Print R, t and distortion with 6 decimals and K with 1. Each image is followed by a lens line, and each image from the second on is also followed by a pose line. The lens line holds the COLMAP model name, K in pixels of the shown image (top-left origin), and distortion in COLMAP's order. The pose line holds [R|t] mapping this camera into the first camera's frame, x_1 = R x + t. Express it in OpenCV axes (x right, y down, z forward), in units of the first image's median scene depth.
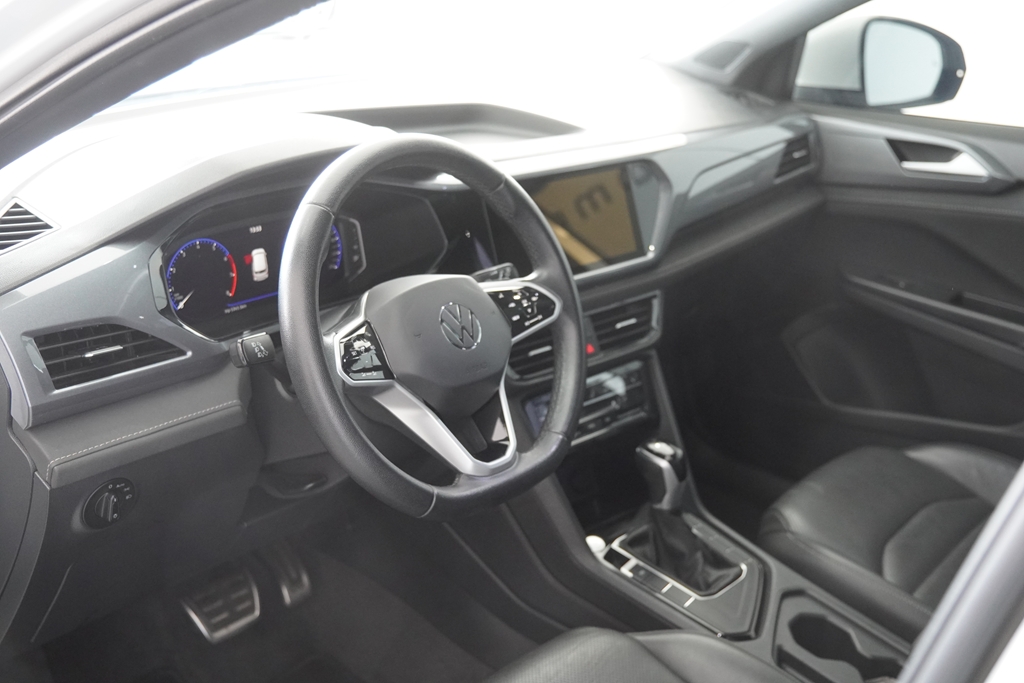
lens RADIAL K [[1240.4, 0, 512.0], [0, 1240.4, 341.5], [0, 0, 1]] dist [0.105146, 0.003987]
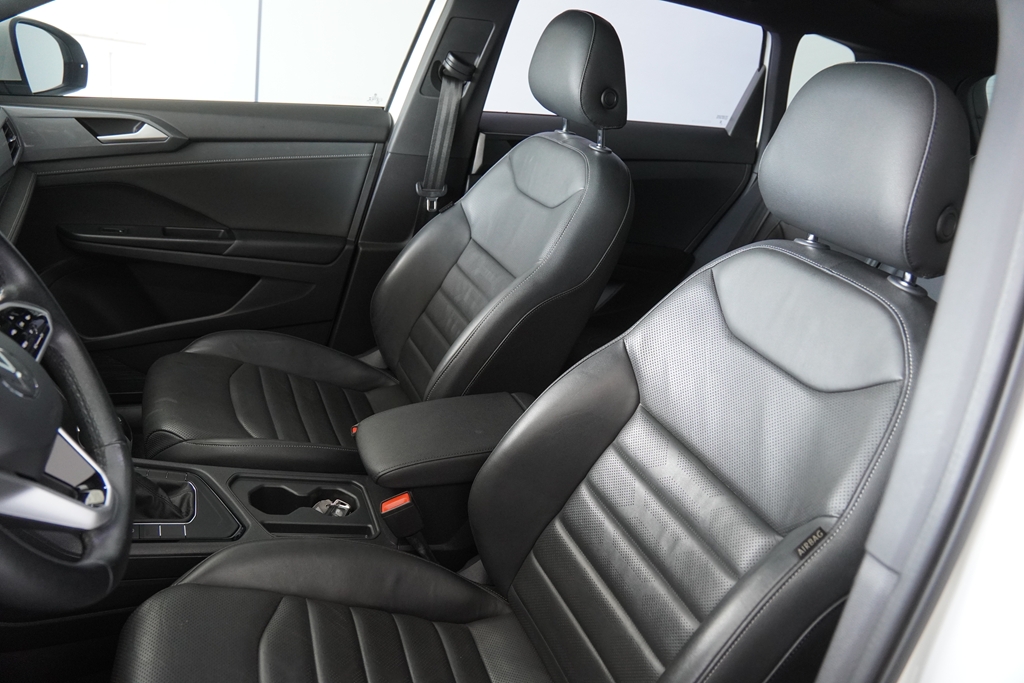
lens RADIAL K [[767.9, 0, 512.0], [0, 767.9, 341.5], [0, 0, 1]] dist [-0.139415, 0.107664]
pose [[0.468823, -0.334802, 0.817382, -0.222421], [0.217470, 0.940647, 0.260558, -0.070020], [-0.856103, 0.055601, 0.513806, 0.378657]]
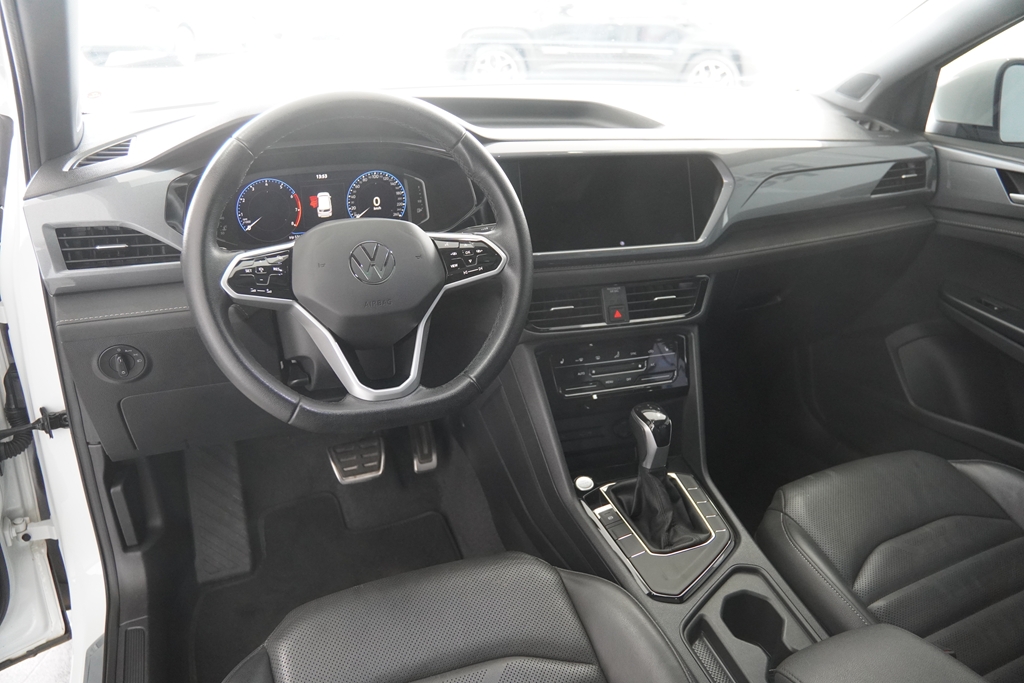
lens RADIAL K [[767.9, 0, 512.0], [0, 767.9, 341.5], [0, 0, 1]] dist [-0.139415, 0.107664]
pose [[0.892735, 0.162341, -0.420320, 0.292524], [-0.142688, 0.986687, 0.078027, -0.011136], [0.427392, -0.009683, 0.904015, 0.356961]]
